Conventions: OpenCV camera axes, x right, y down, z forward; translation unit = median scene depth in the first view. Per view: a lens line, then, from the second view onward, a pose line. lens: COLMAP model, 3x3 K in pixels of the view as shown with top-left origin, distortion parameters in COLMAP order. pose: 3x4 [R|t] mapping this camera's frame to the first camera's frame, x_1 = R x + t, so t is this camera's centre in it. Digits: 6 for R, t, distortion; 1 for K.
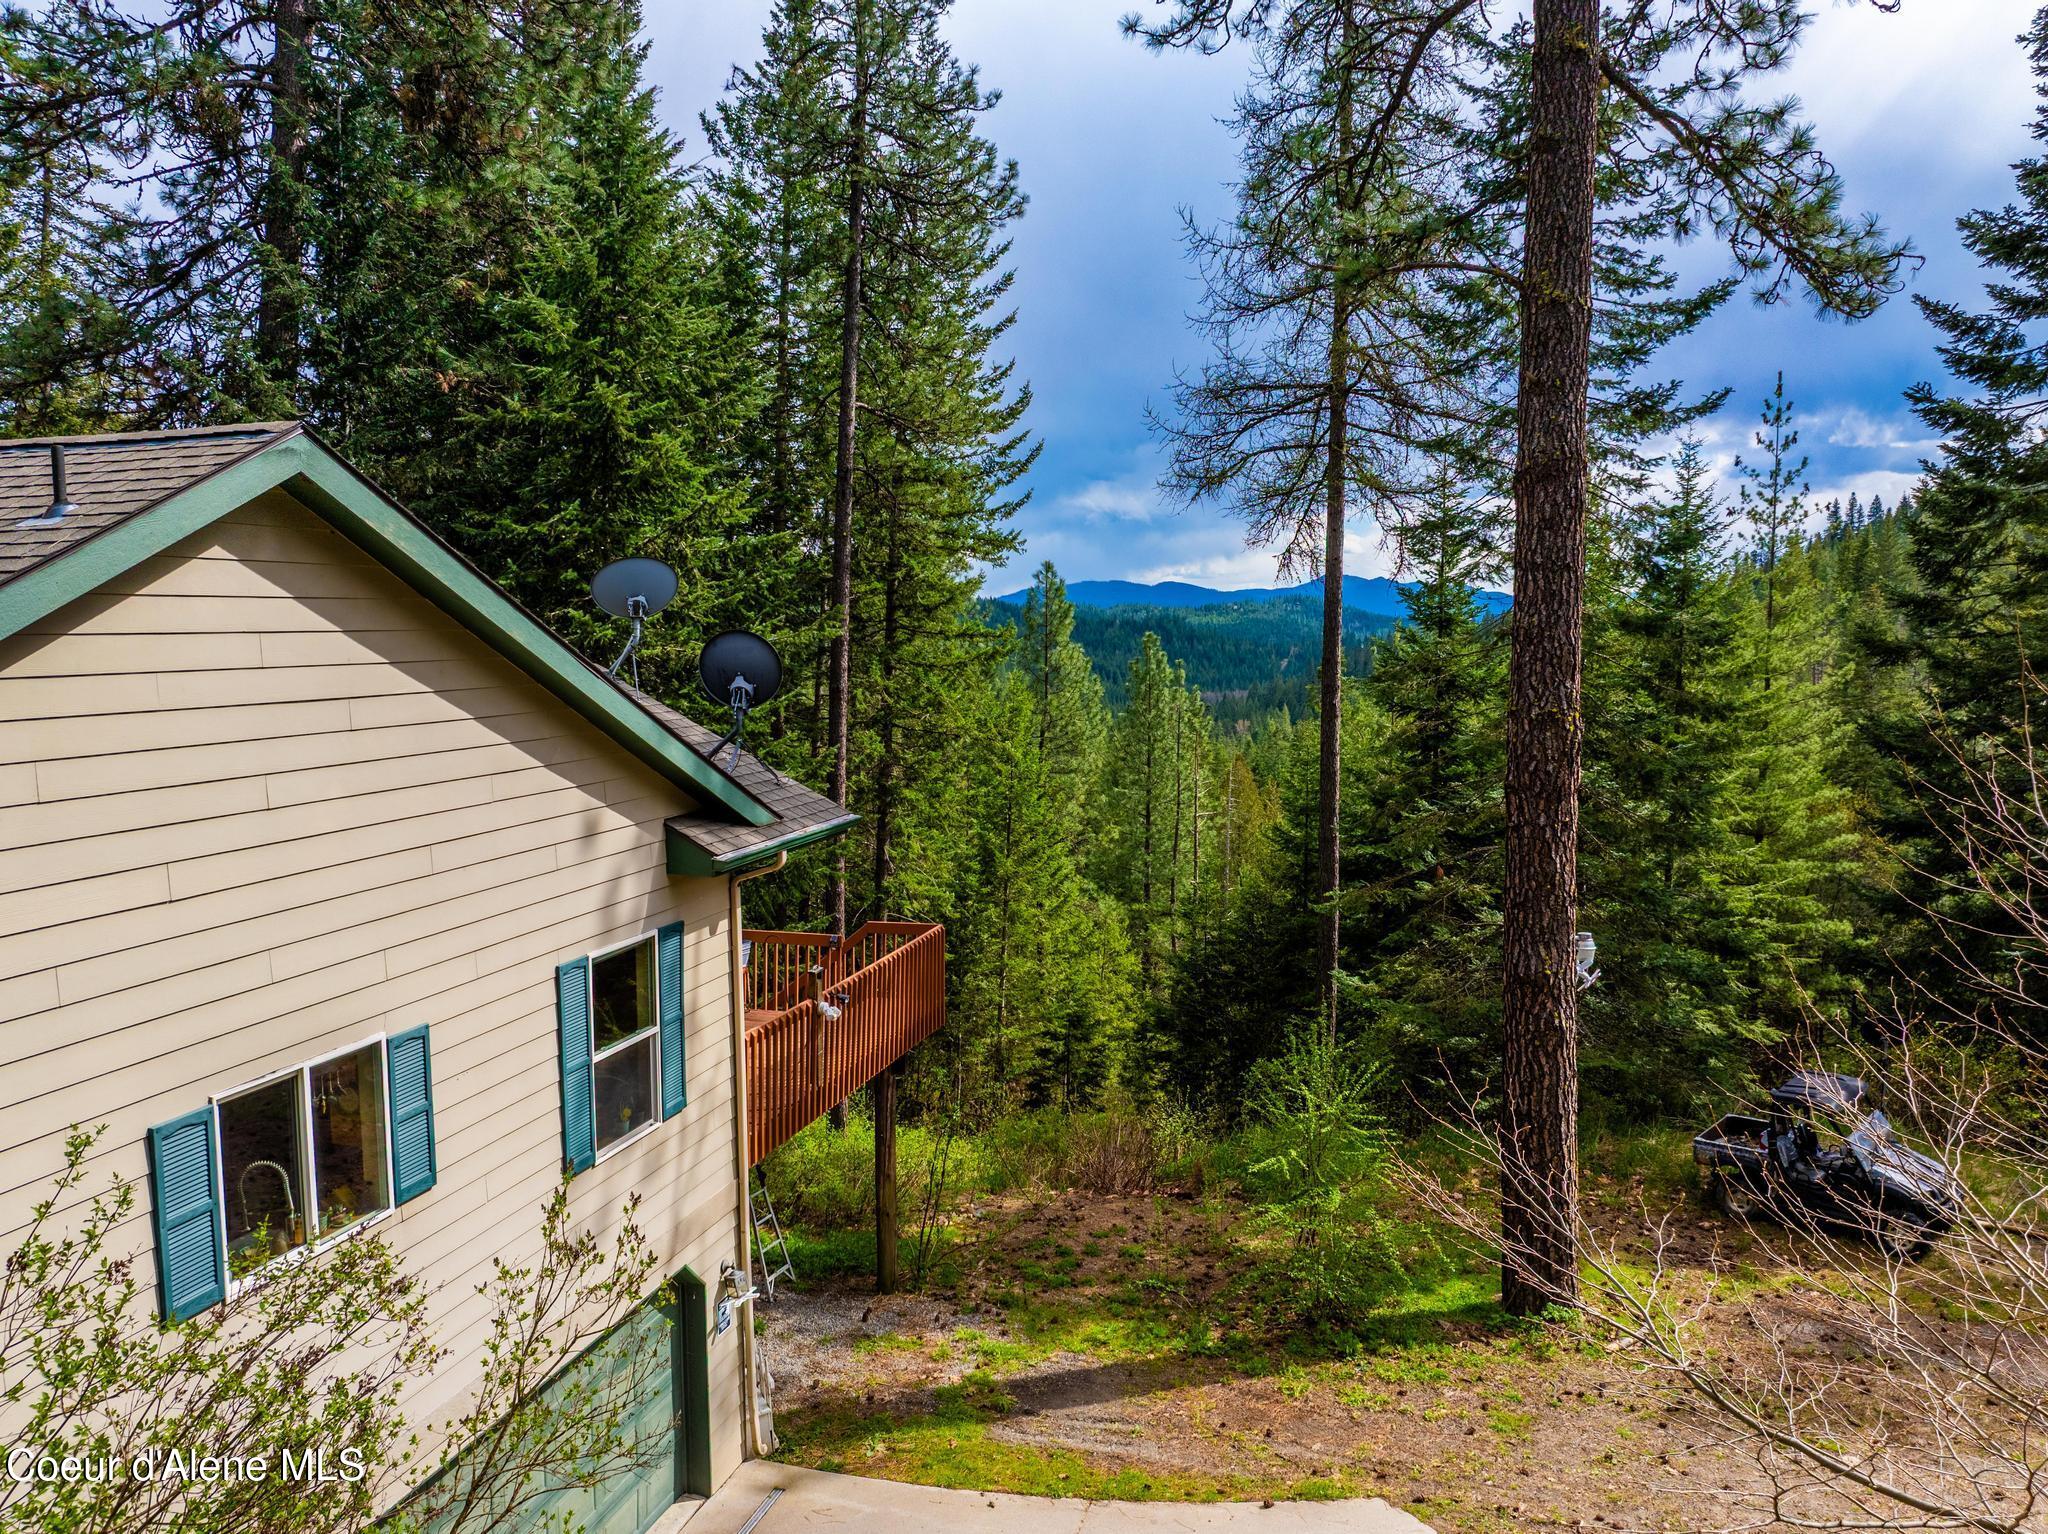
lens RADIAL K [[1446.6, 0, 1023.5], [0, 1446.6, 760.0], [0, 0, 1]] dist [-0.044672, 0.010935]
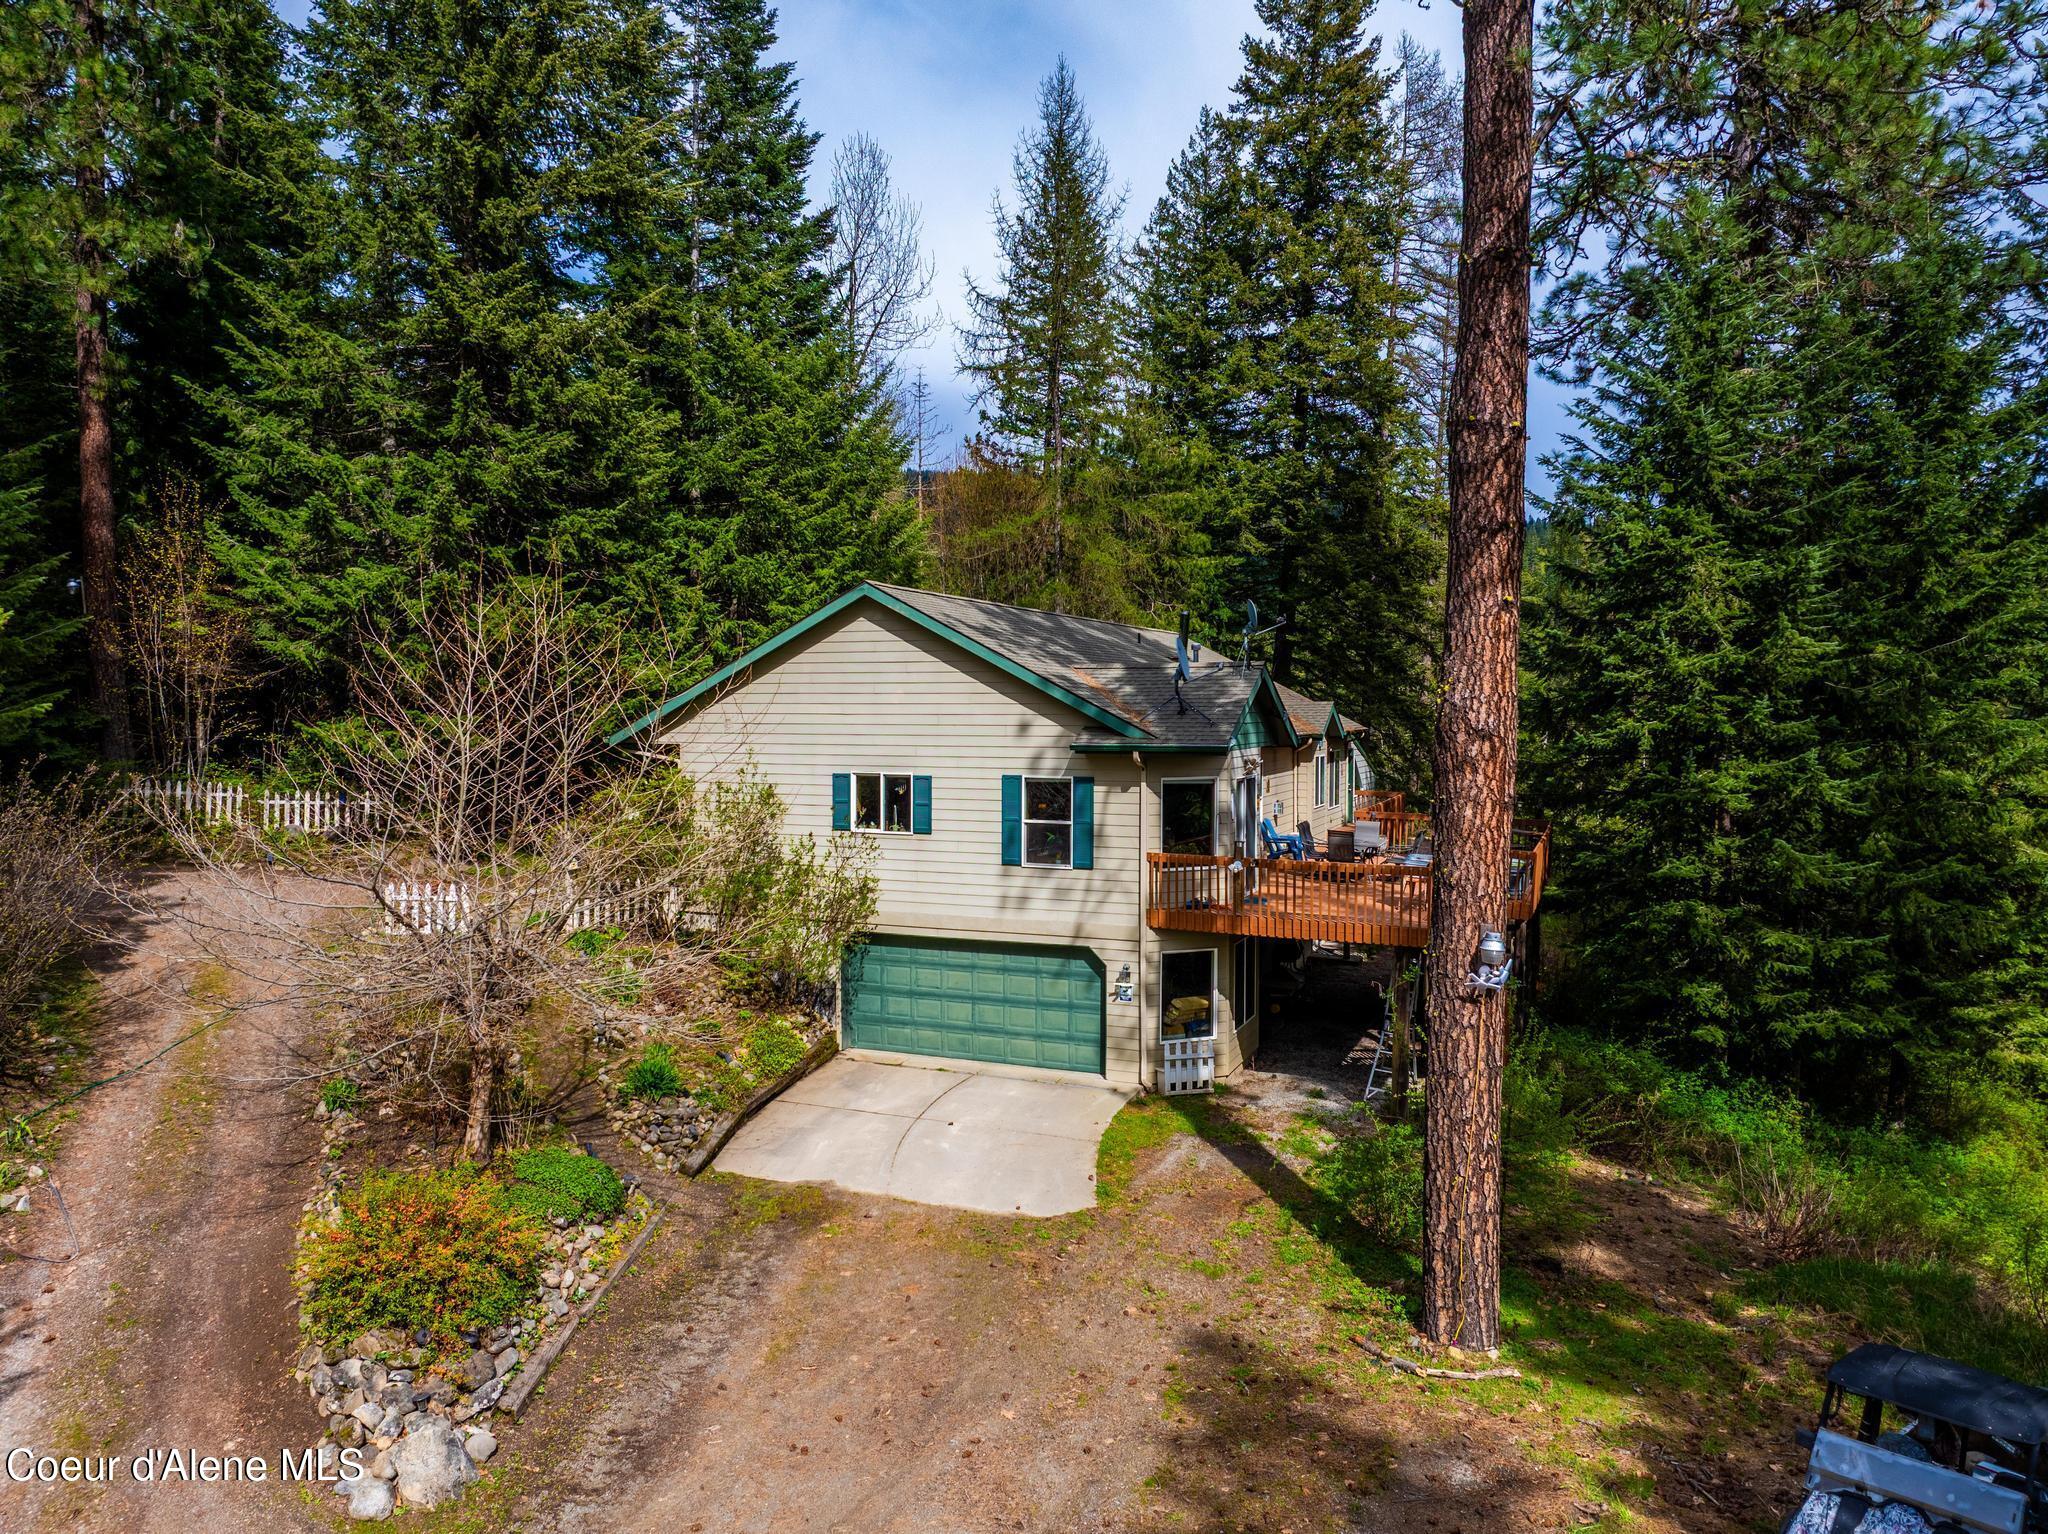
lens RADIAL K [[1446.6, 0, 1020.4], [0, 1446.6, 766.7], [0, 0, 1]] dist [-0.044672, 0.010935]
pose [[-0.108783, 0.048094, -0.992901, 1.871884], [-0.094213, 0.993834, 0.058461, -0.017783], [0.989591, 0.099904, -0.103582, 1.119083]]
